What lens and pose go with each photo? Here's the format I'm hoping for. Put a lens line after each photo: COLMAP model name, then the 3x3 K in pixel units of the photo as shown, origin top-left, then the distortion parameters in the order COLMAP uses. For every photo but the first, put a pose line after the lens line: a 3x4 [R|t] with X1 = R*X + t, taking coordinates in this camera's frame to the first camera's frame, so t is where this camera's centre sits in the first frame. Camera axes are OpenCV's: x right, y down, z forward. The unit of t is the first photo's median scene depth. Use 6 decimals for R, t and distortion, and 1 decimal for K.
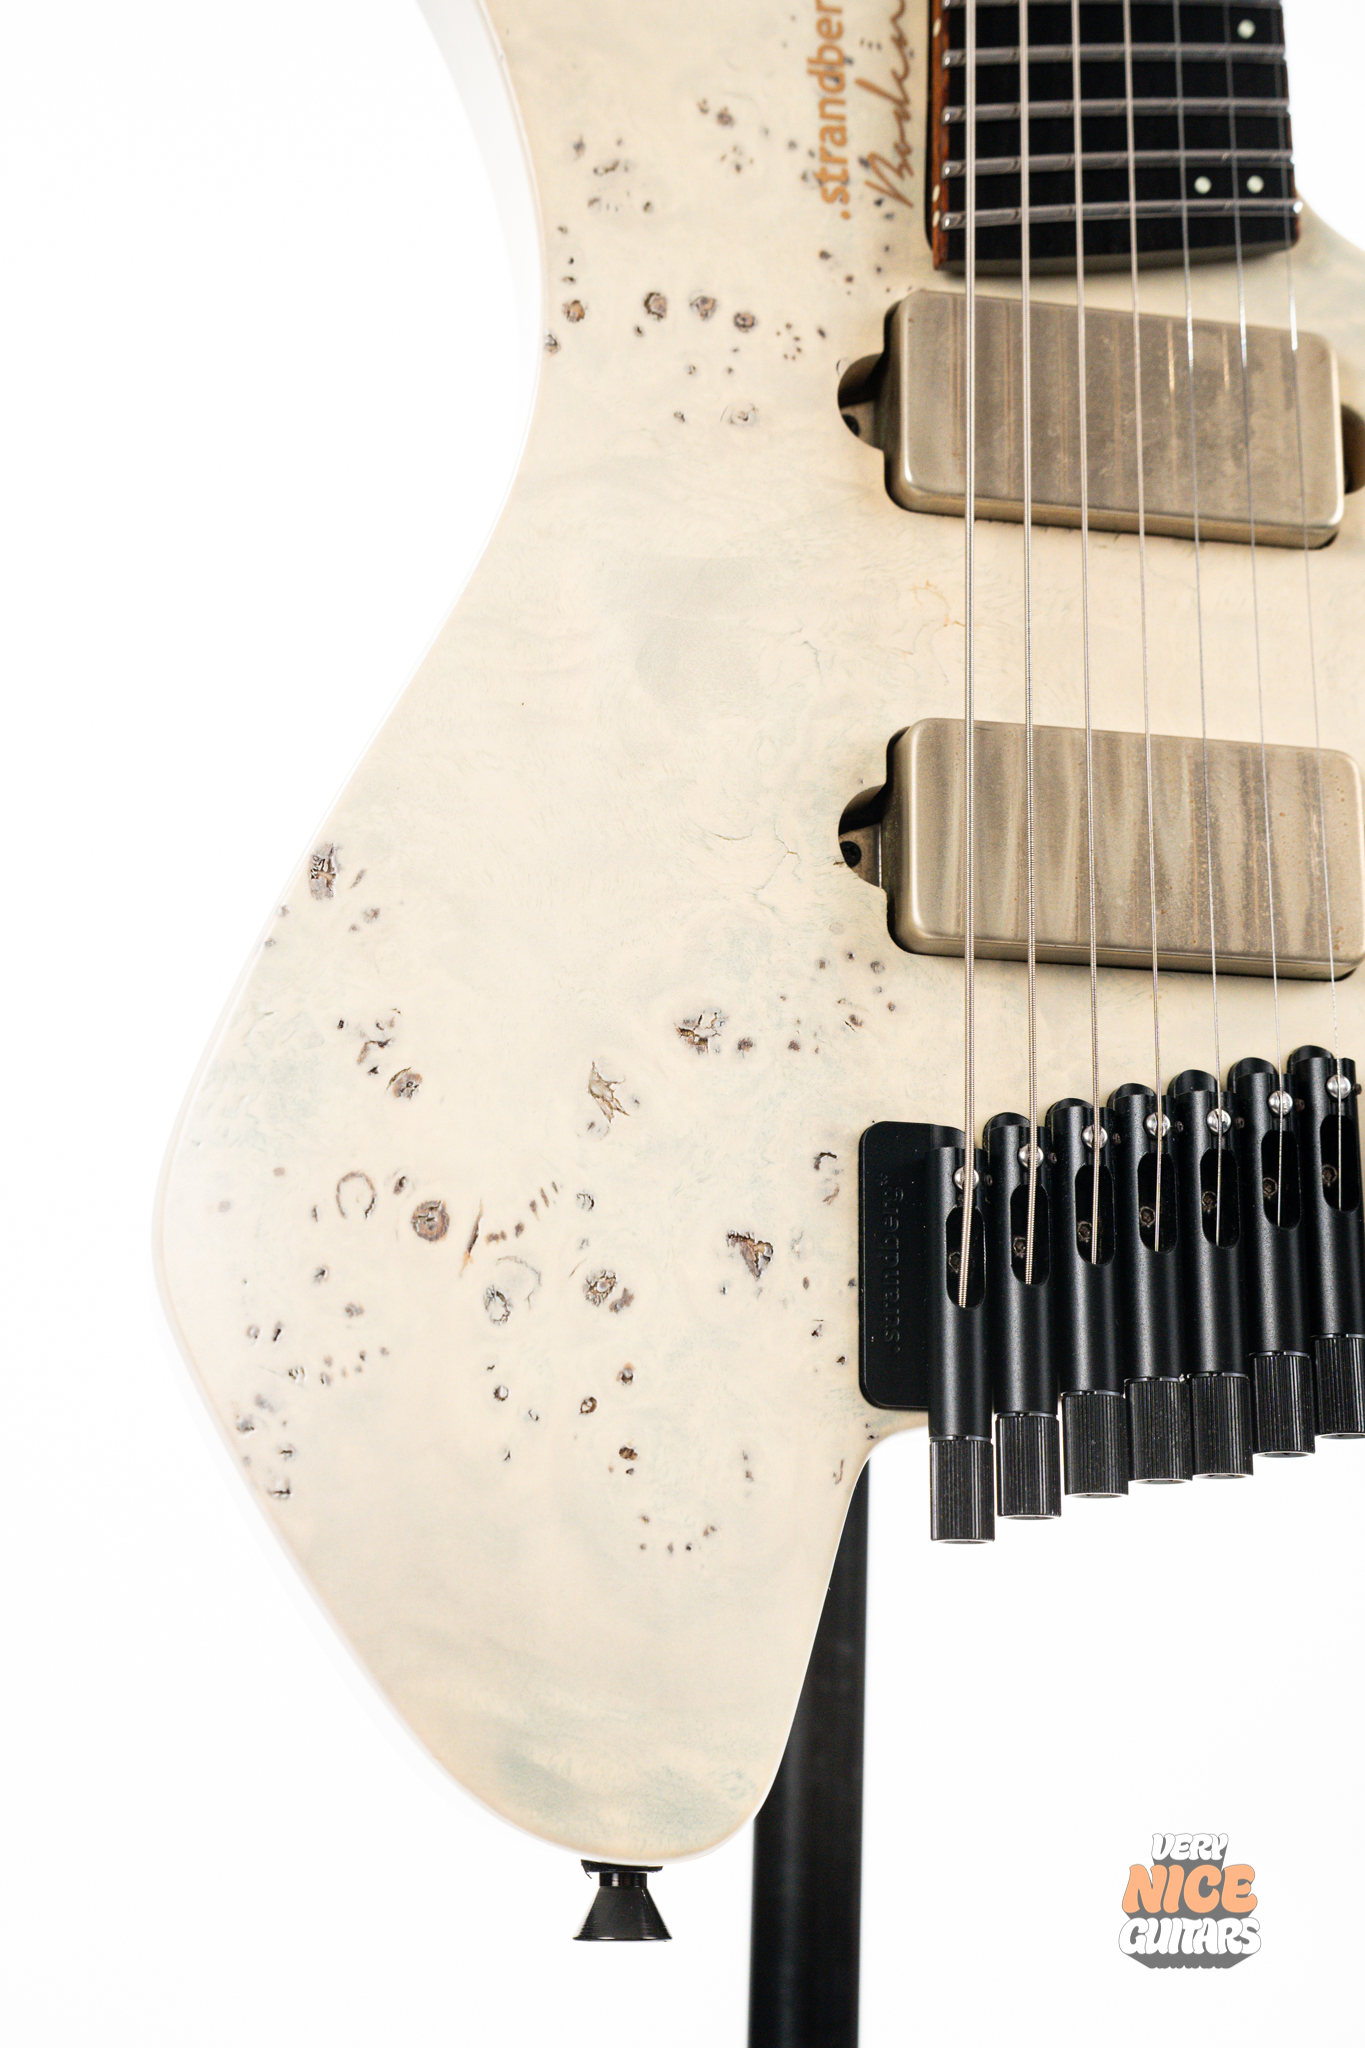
lens RADIAL K [[2925.4, 0, 672.4], [0, 2925.4, 1005.1], [0, 0, 1]] dist [0.046924, 0.000000]
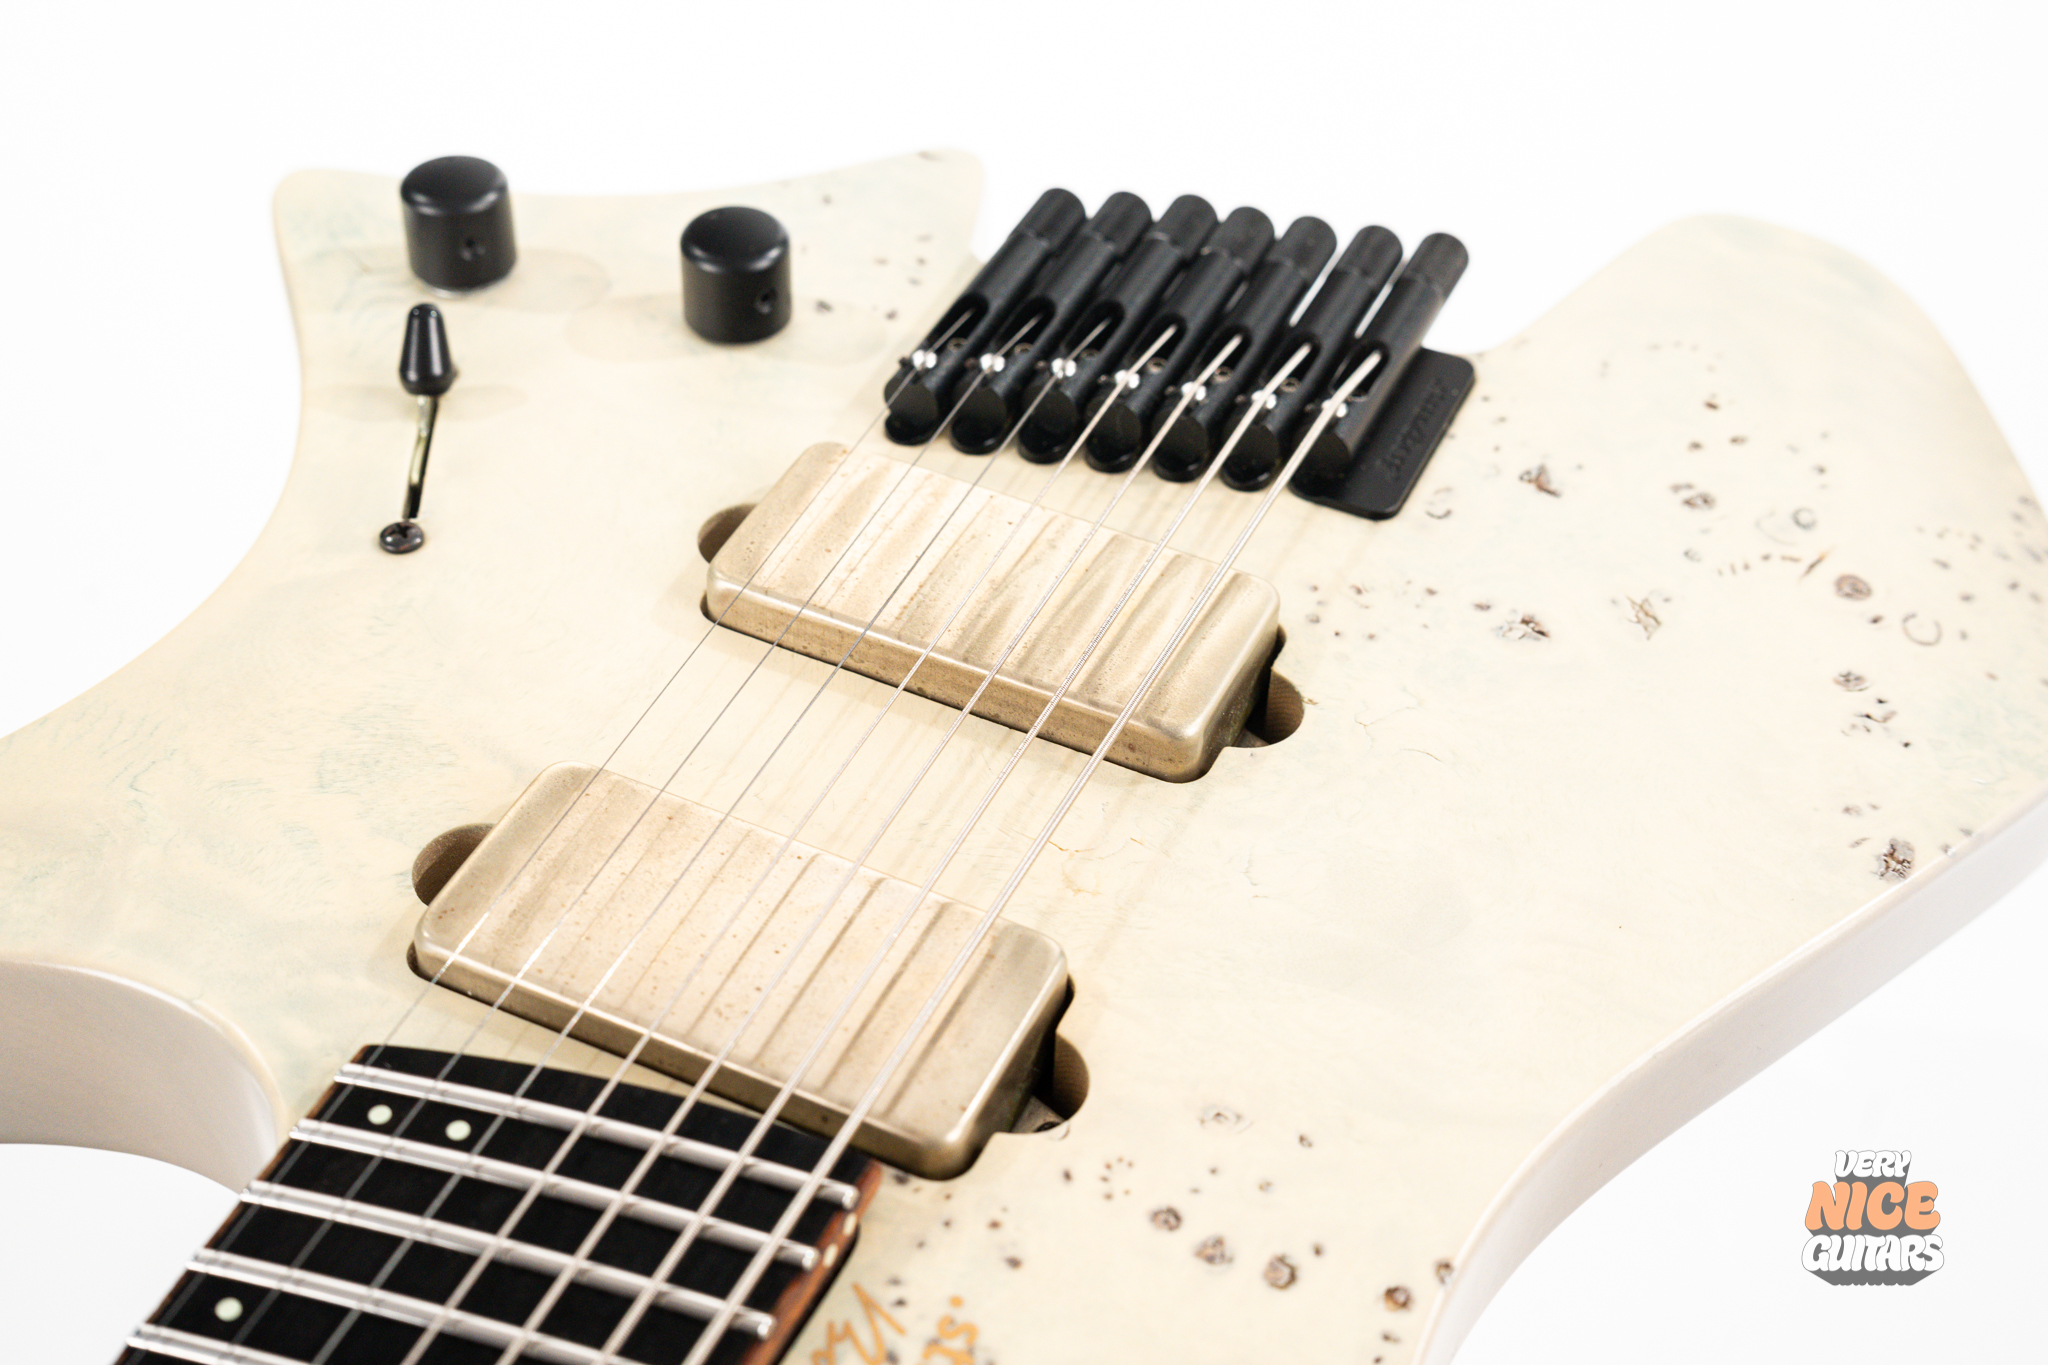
lens RADIAL K [[2925.4, 0, 1027.2], [0, 2925.4, 677.7], [0, 0, 1]] dist [0.046924, 0.000000]
pose [[-0.887197, -0.441477, 0.134089, 0.017773], [0.340389, -0.430083, 0.836160, -0.810155], [-0.311476, 0.787481, 0.531842, 0.541044]]
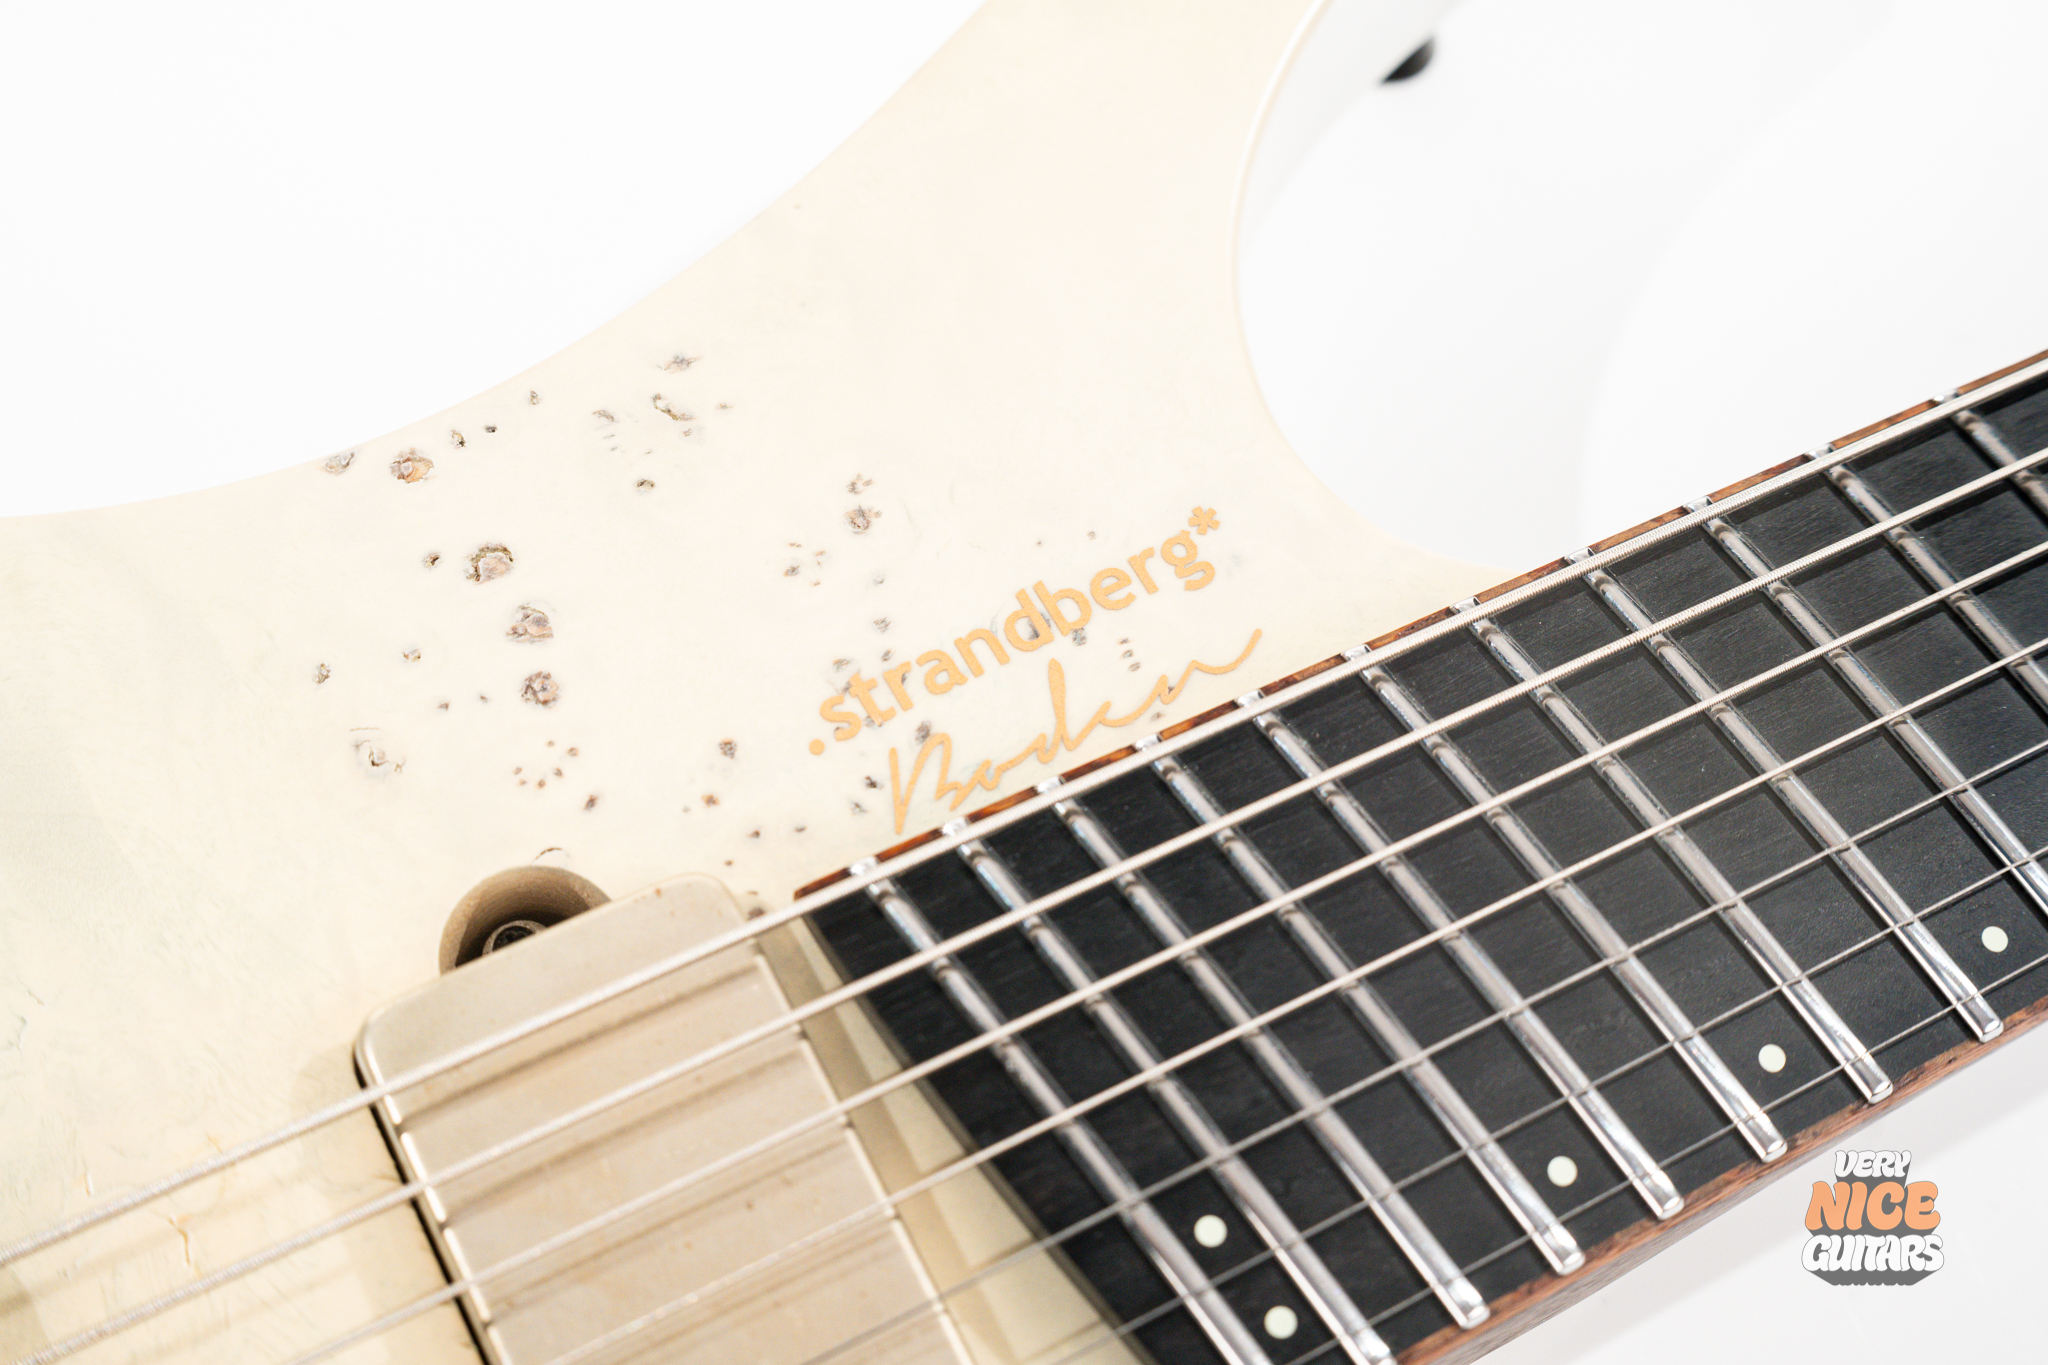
lens RADIAL K [[2925.4, 0, 1018.0], [0, 2925.4, 721.9], [0, 0, 1]] dist [0.046924, 0.000000]
pose [[0.483671, 0.706948, -0.516031, 0.391919], [-0.844033, 0.532787, -0.061200, -0.282813], [0.231669, 0.465148, 0.854381, 0.536177]]
